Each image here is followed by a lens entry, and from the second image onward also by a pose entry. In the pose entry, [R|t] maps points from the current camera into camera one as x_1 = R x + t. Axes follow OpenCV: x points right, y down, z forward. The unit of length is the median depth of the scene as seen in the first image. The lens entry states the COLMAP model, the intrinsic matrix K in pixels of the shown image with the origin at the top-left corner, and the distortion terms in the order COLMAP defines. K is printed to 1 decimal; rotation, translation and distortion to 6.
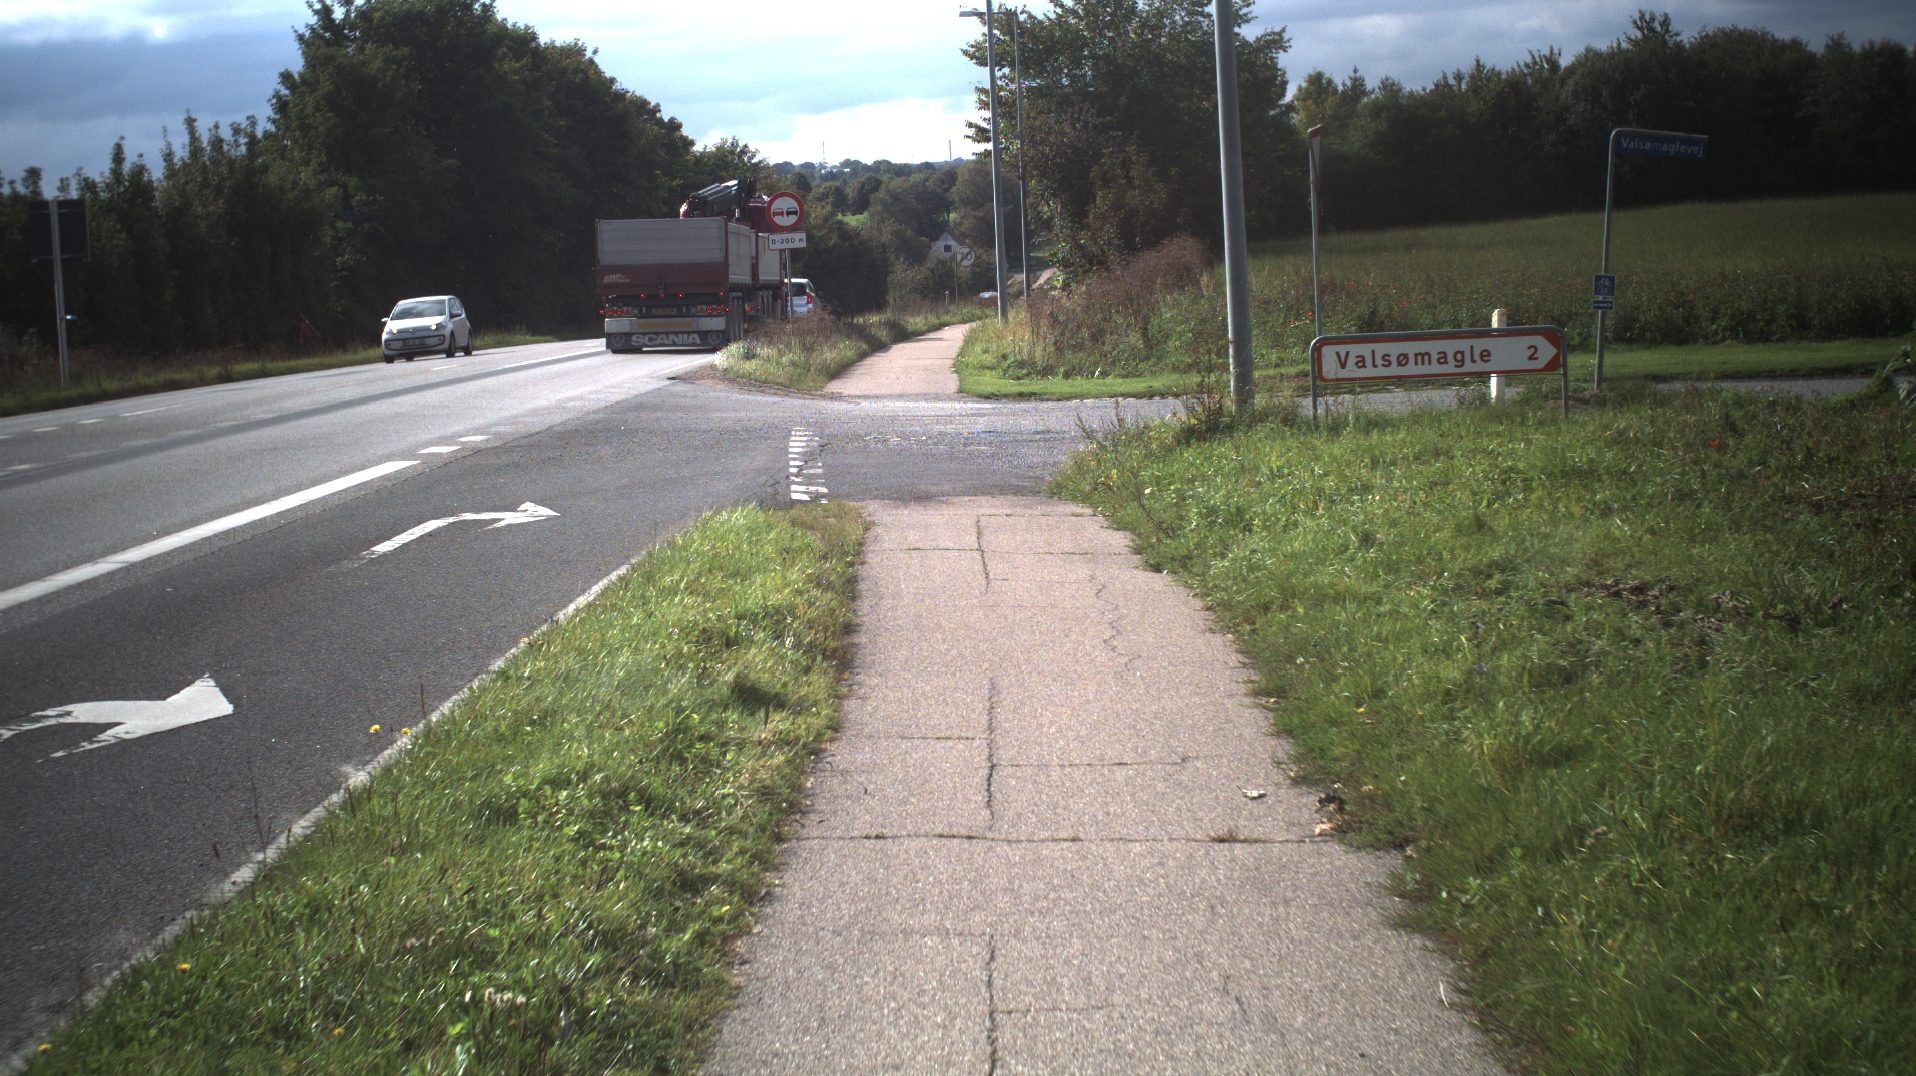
lens RADIAL K [[3270.5, 0, 959.2], [0, 3270.5, 540.2], [0, 0, 1]] dist [-0.252829, 0.000000]
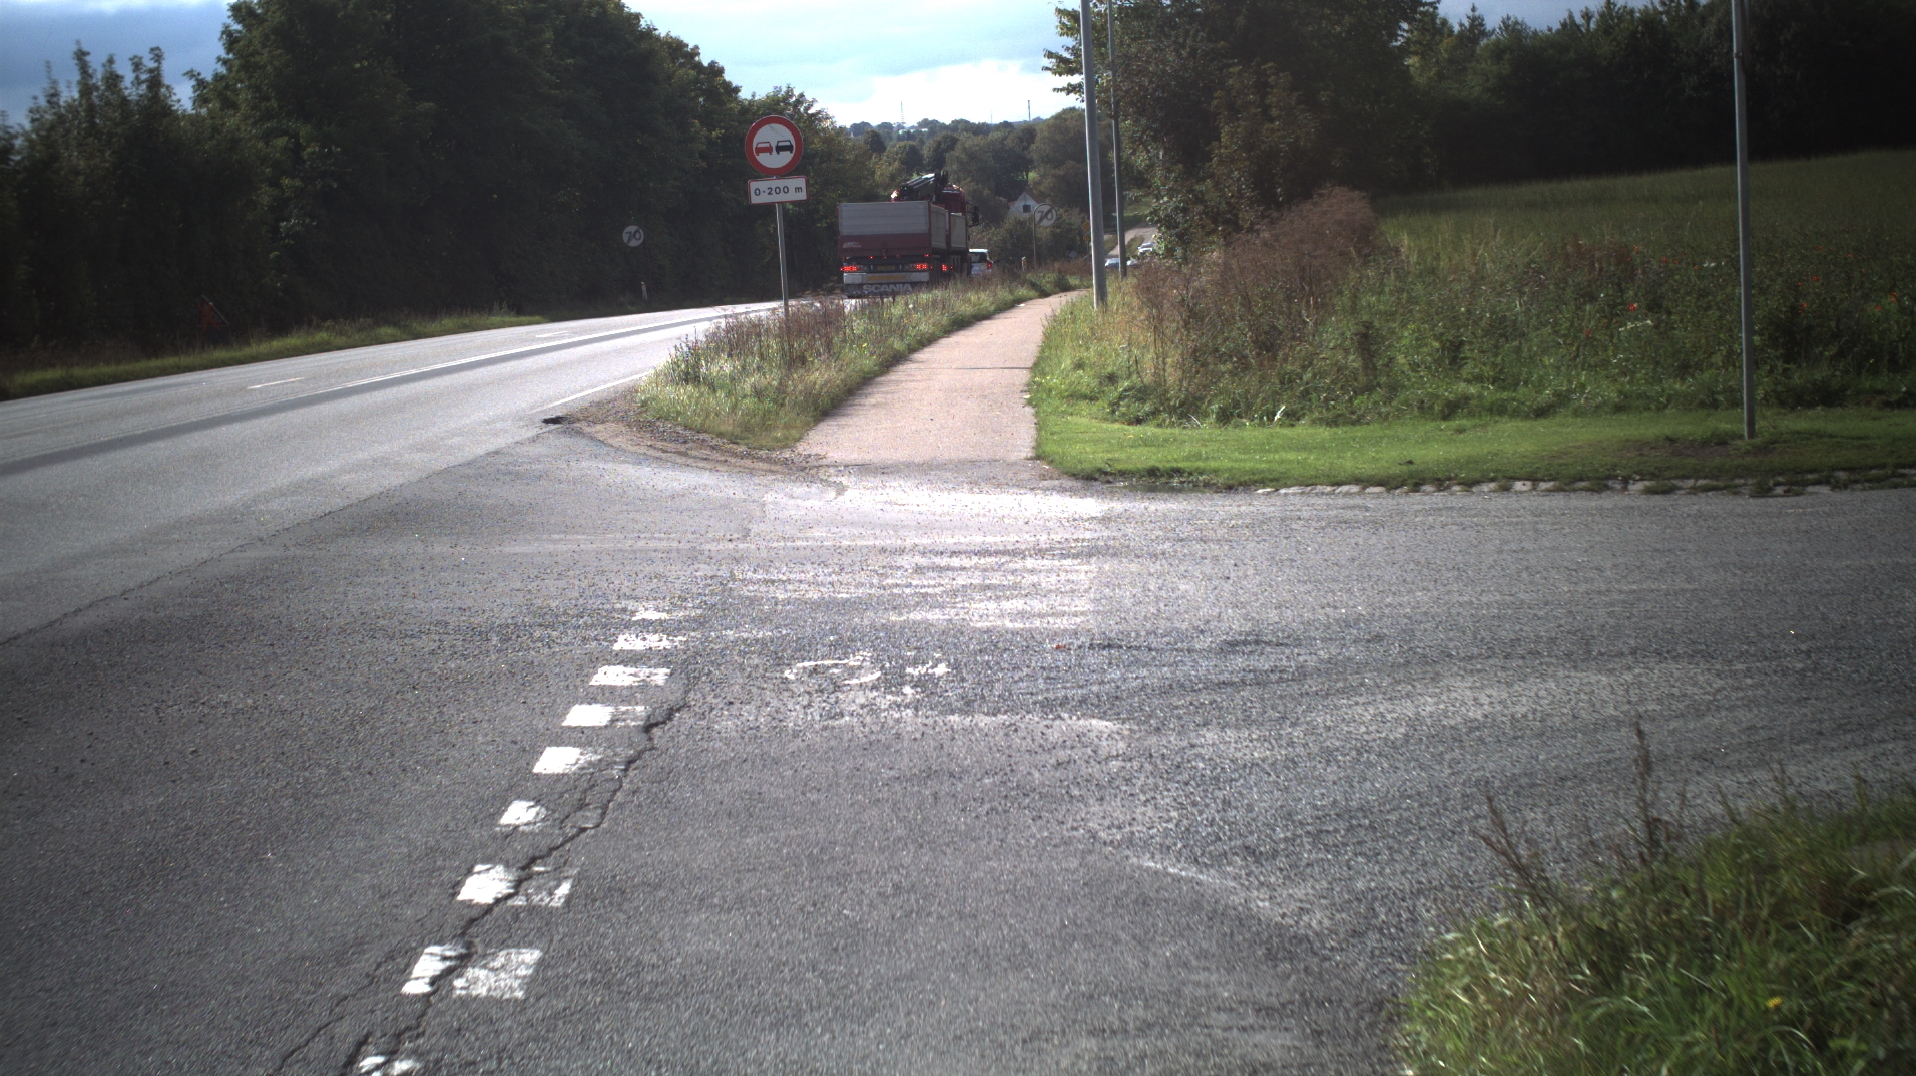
lens RADIAL K [[3270.5, 0, 960.7], [0, 3270.5, 528.1], [0, 0, 1]] dist [-0.252829, 0.000000]
pose [[0.999688, -0.004914, -0.024488, 0.000407], [0.005115, 0.999953, 0.008184, -0.019235], [0.024447, -0.008307, 0.999667, 0.229546]]
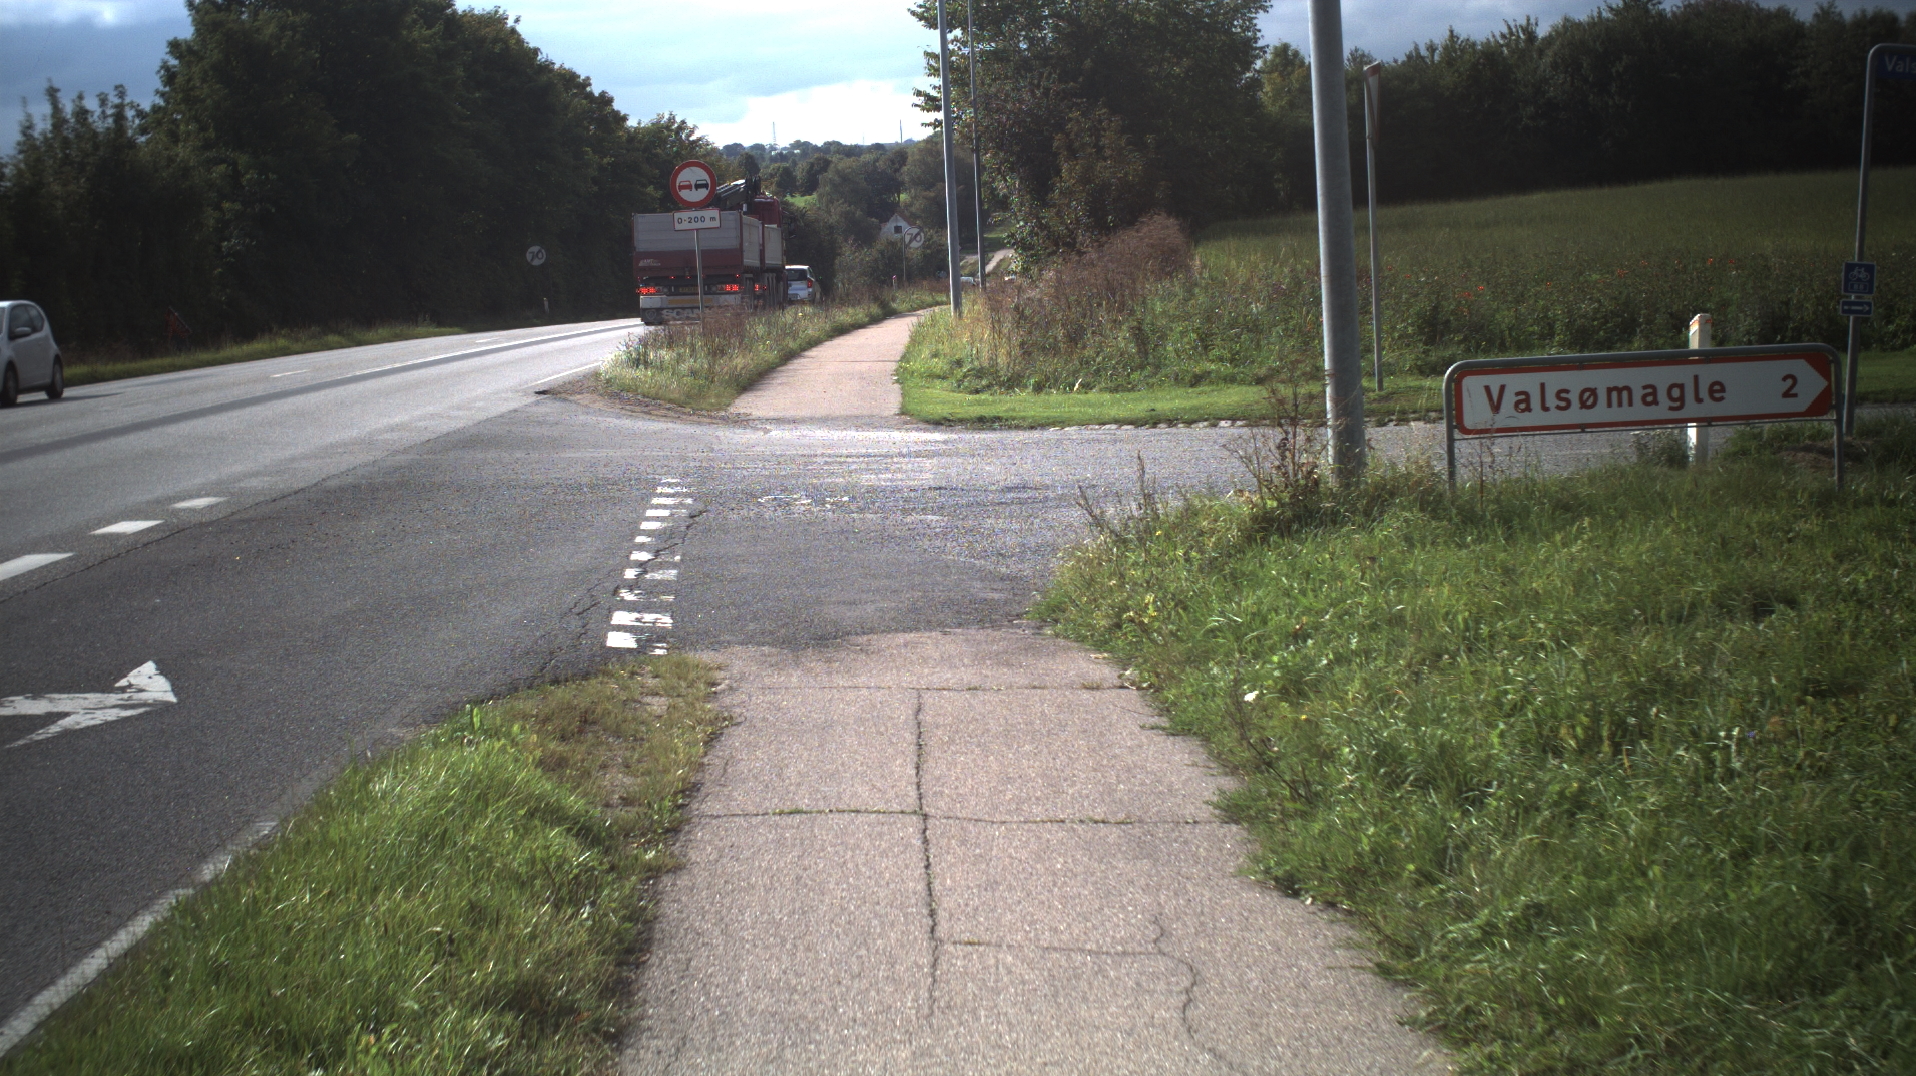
lens RADIAL K [[3270.5, 0, 970.1], [0, 3270.5, 531.1], [0, 0, 1]] dist [-0.252829, 0.000000]
pose [[0.999830, -0.004605, 0.017841, 0.001239], [0.004552, 0.999985, 0.002983, -0.009920], [-0.017855, -0.002901, 0.999836, 0.114859]]
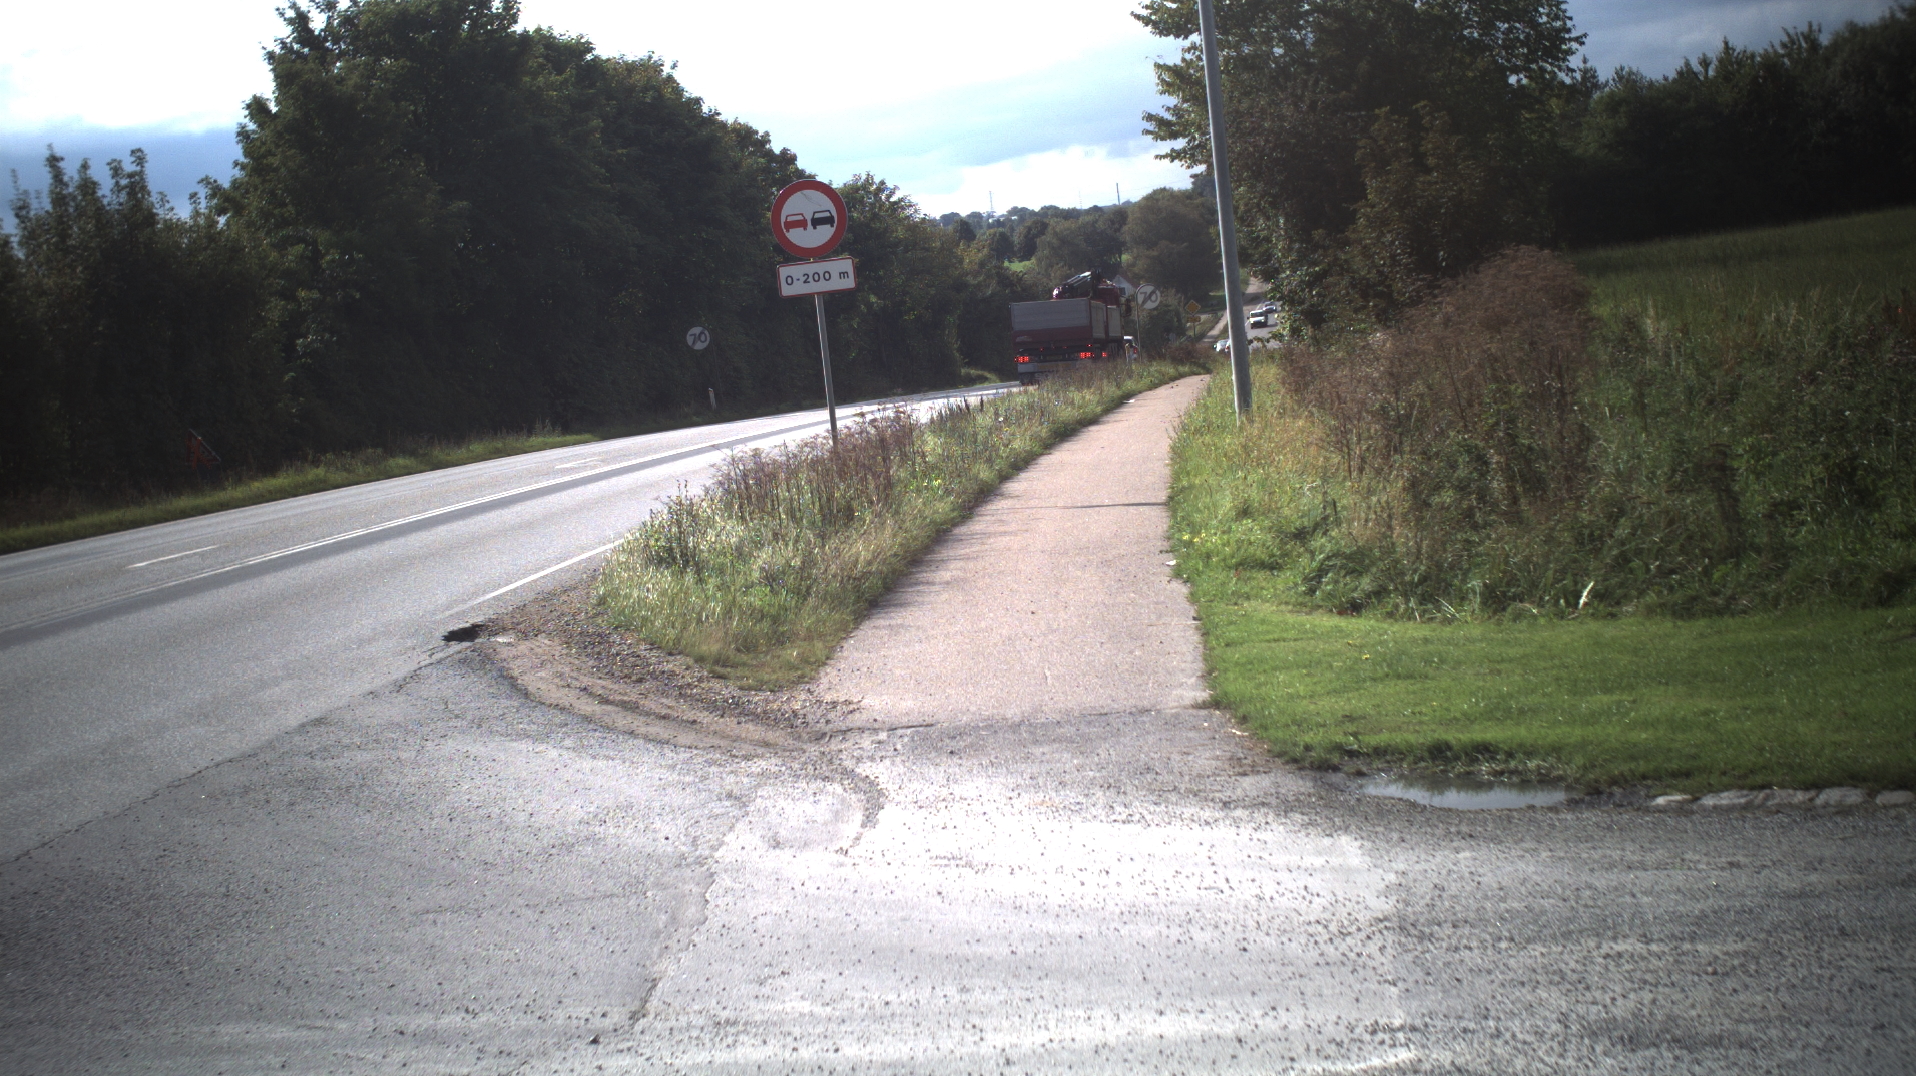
lens RADIAL K [[3270.5, 0, 956.2], [0, 3270.5, 537.2], [0, 0, 1]] dist [-0.252829, 0.000000]
pose [[0.997284, -0.046352, -0.057232, -0.002991], [0.045459, 0.998825, -0.016815, -0.029119], [0.057944, 0.014167, 0.998219, 0.343284]]
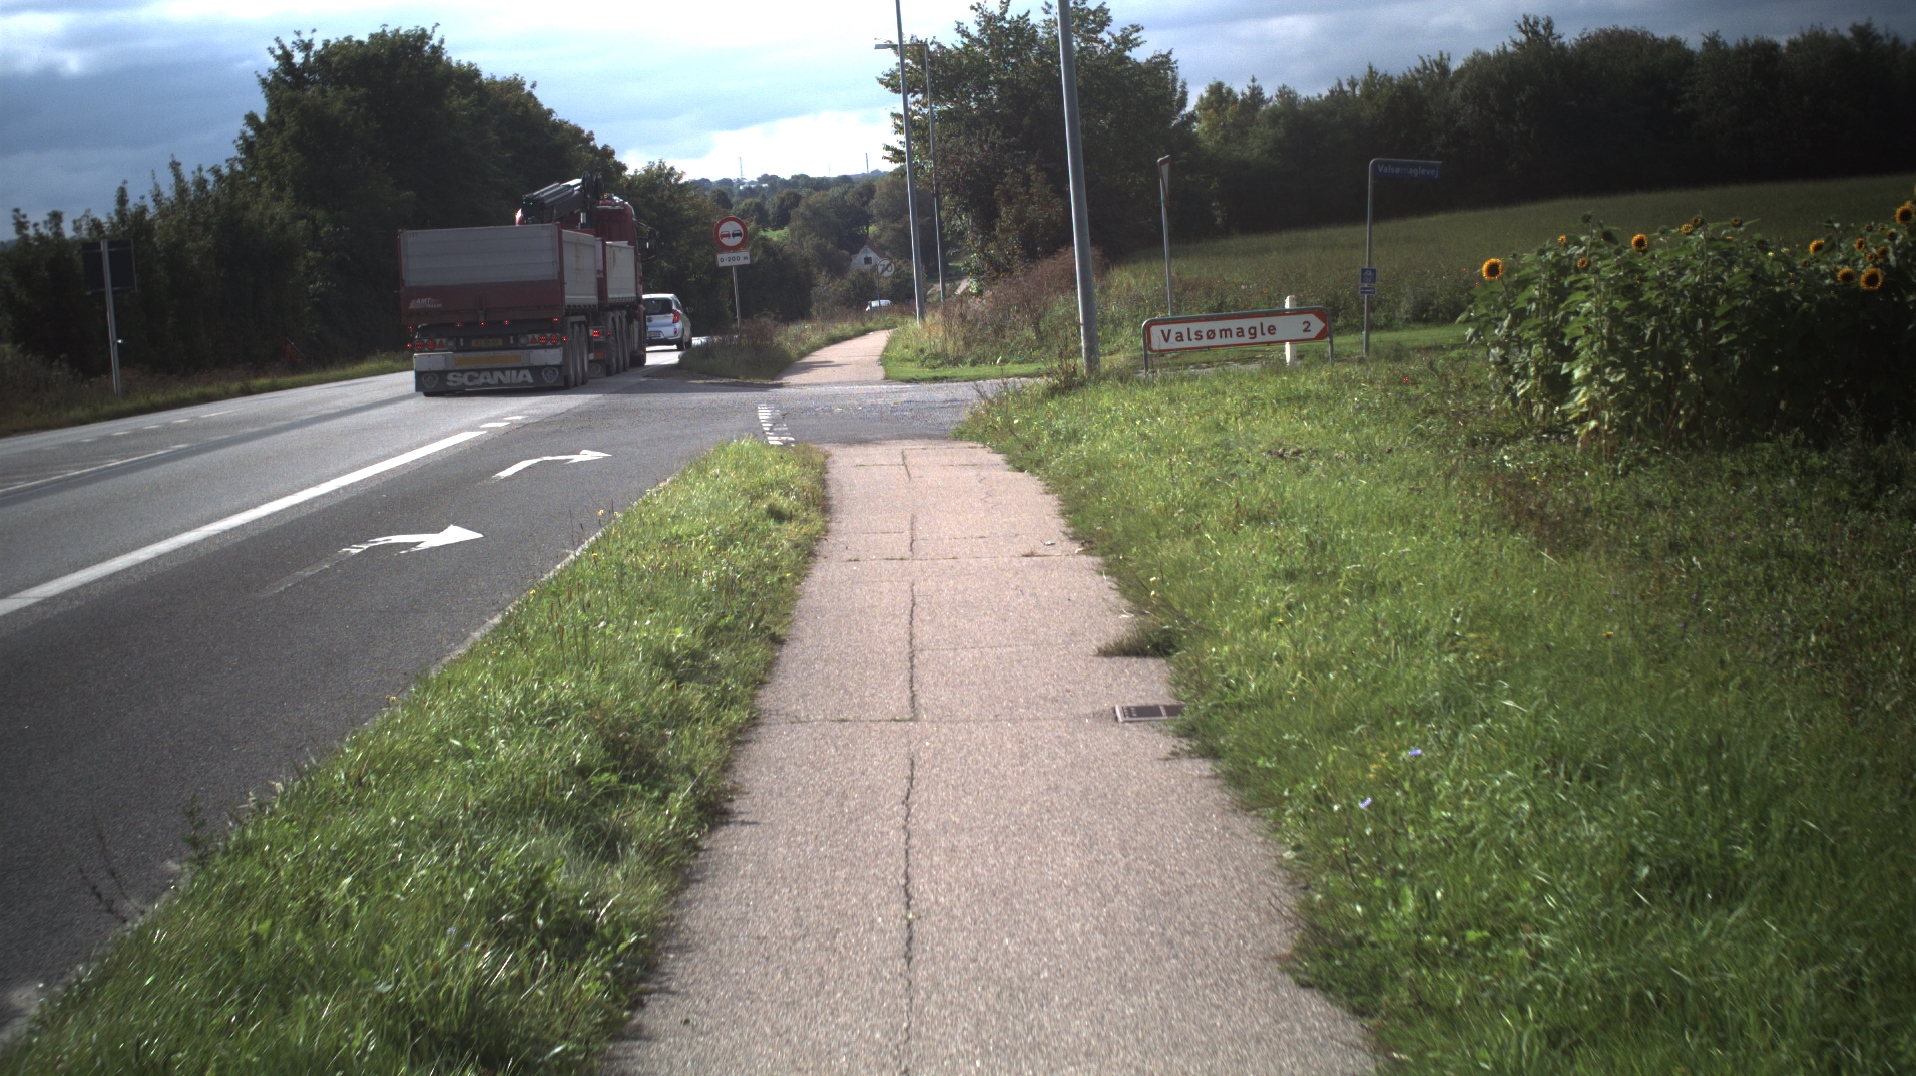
lens RADIAL K [[3270.5, 0, 948.8], [0, 3270.5, 544.8], [0, 0, 1]] dist [-0.252829, 0.000000]
pose [[0.999411, -0.028652, 0.018910, -0.000613], [0.028688, 0.999587, -0.001621, 0.009904], [-0.018856, 0.002163, 0.999820, -0.114119]]
